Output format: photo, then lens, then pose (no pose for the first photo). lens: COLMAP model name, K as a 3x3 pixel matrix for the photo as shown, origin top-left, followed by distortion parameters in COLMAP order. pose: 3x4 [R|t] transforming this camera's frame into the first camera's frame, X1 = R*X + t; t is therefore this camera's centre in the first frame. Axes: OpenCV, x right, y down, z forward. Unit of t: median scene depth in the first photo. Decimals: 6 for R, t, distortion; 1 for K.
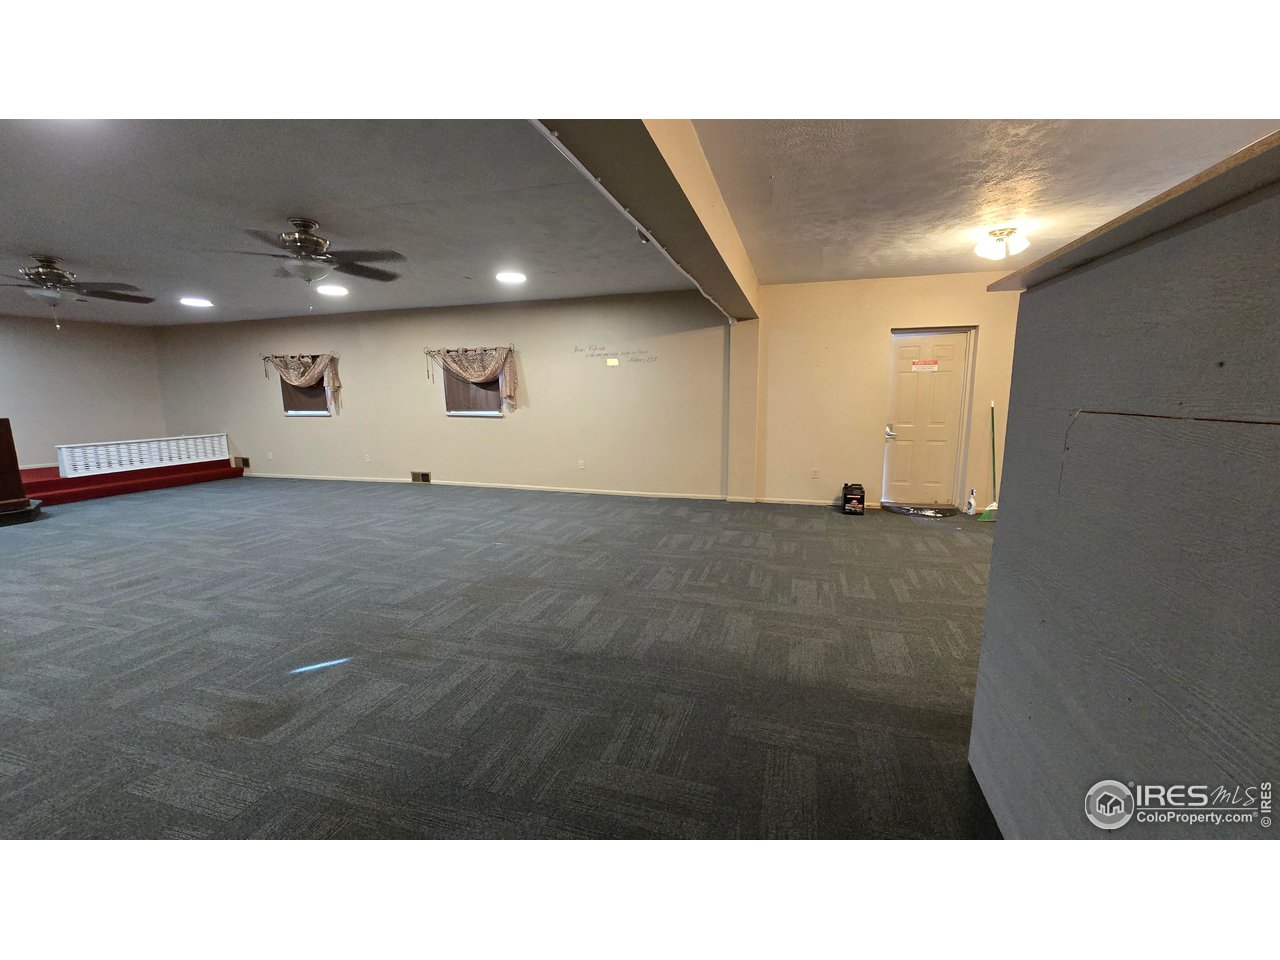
lens RADIAL K [[520.9, 0, 648.1], [0, 520.9, 476.3], [0, 0, 1]] dist [-0.004064, -0.000428]
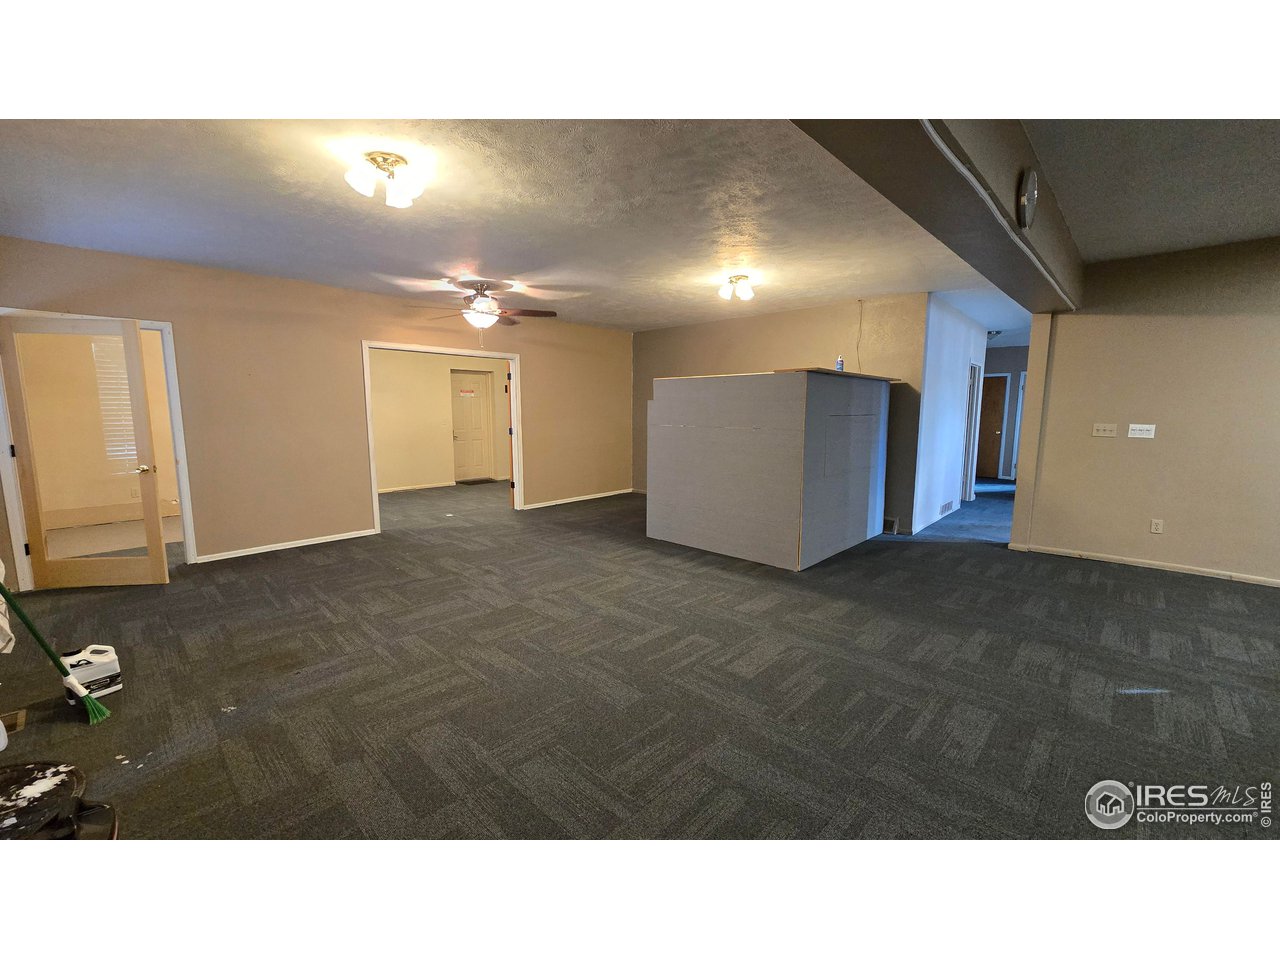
lens RADIAL K [[520.9, 0, 648.1], [0, 520.9, 476.3], [0, 0, 1]] dist [-0.004064, -0.000428]
pose [[-0.888058, -0.052656, 0.456707, 0.105971], [0.079295, 0.960987, 0.264984, -0.284392], [-0.452842, 0.271536, -0.849236, 1.751667]]
